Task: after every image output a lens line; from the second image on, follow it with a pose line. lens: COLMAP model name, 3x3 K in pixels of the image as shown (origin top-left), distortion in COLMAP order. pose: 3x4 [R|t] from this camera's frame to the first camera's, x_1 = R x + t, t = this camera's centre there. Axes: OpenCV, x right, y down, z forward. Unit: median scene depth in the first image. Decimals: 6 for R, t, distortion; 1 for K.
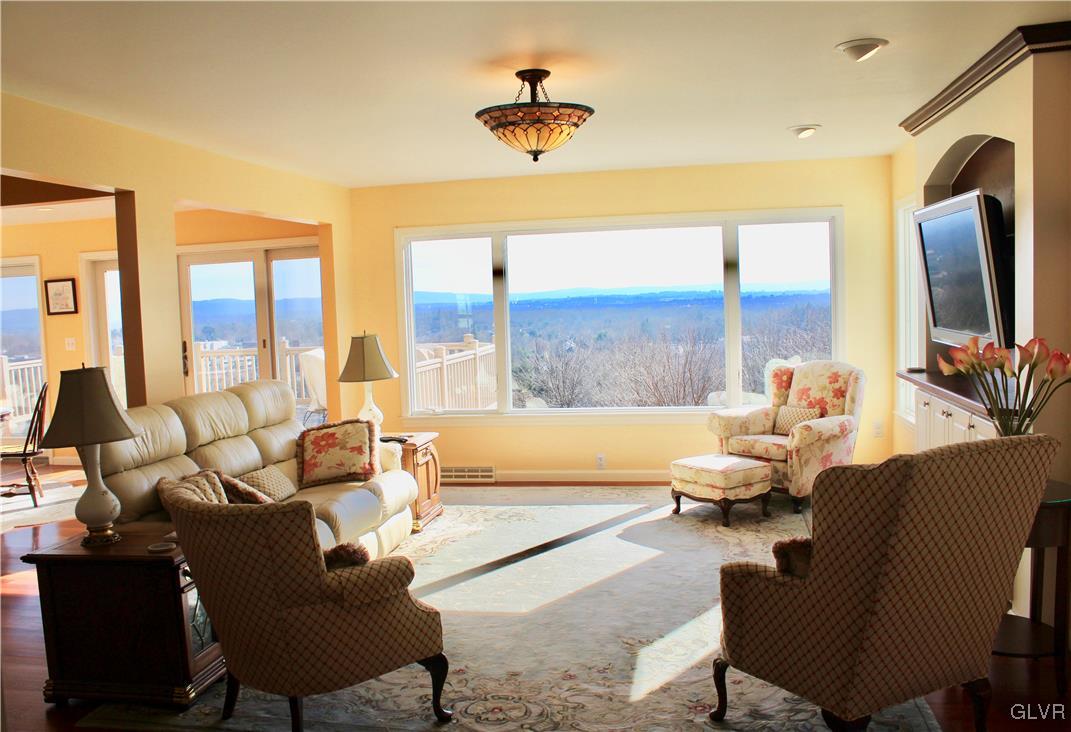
lens RADIAL K [[923.1, 0, 509.3], [0, 923.1, 372.1], [0, 0, 1]] dist [-0.153959, 0.119465]
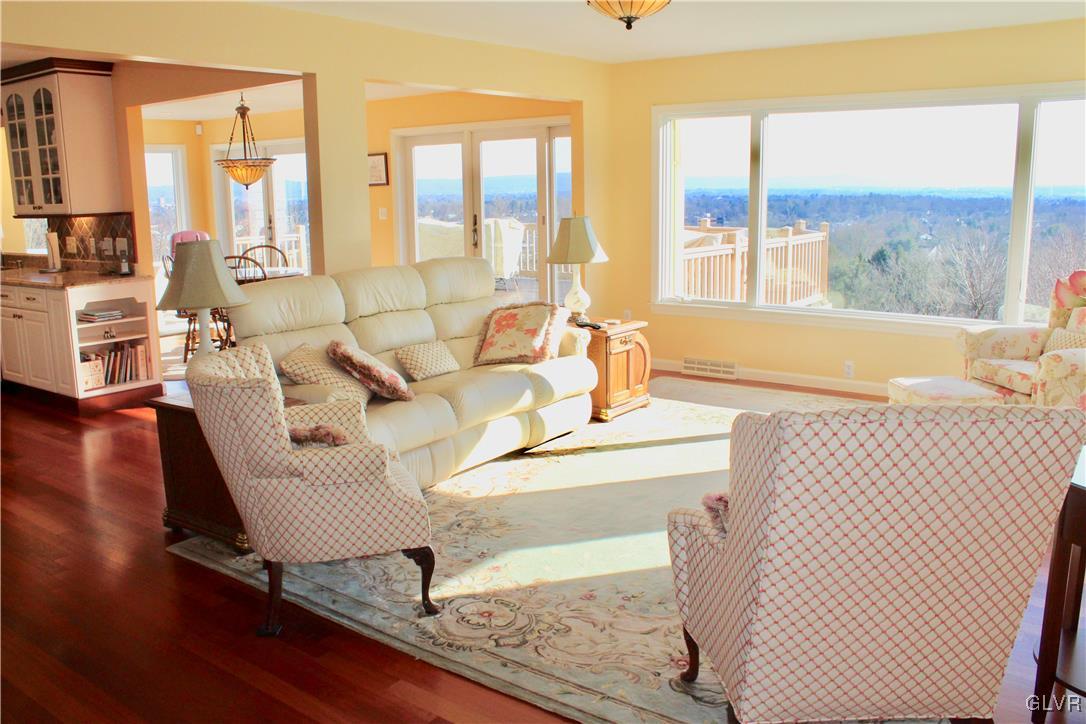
lens RADIAL K [[911.8, 0, 522.6], [0, 911.8, 367.6], [0, 0, 1]] dist [-0.152901, 0.119678]
pose [[0.903431, 0.106575, -0.415276, 0.222013], [-0.051972, 0.988691, 0.140671, -0.015119], [0.425571, -0.105504, 0.898754, 0.097608]]
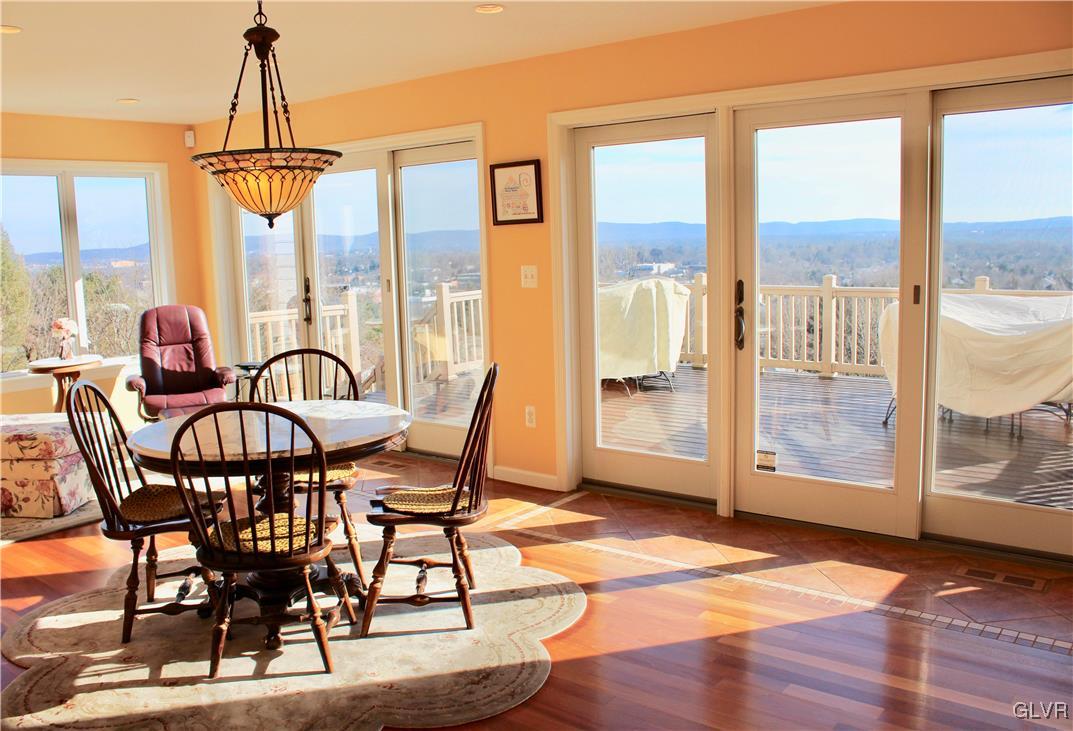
lens RADIAL K [[924.9, 0, 515.3], [0, 924.9, 376.5], [0, 0, 1]] dist [-0.153959, 0.119465]
pose [[0.891133, 0.078184, -0.446956, -0.361958], [-0.039336, 0.994646, 0.095561, -0.037712], [0.452034, -0.067576, 0.889437, 0.737300]]
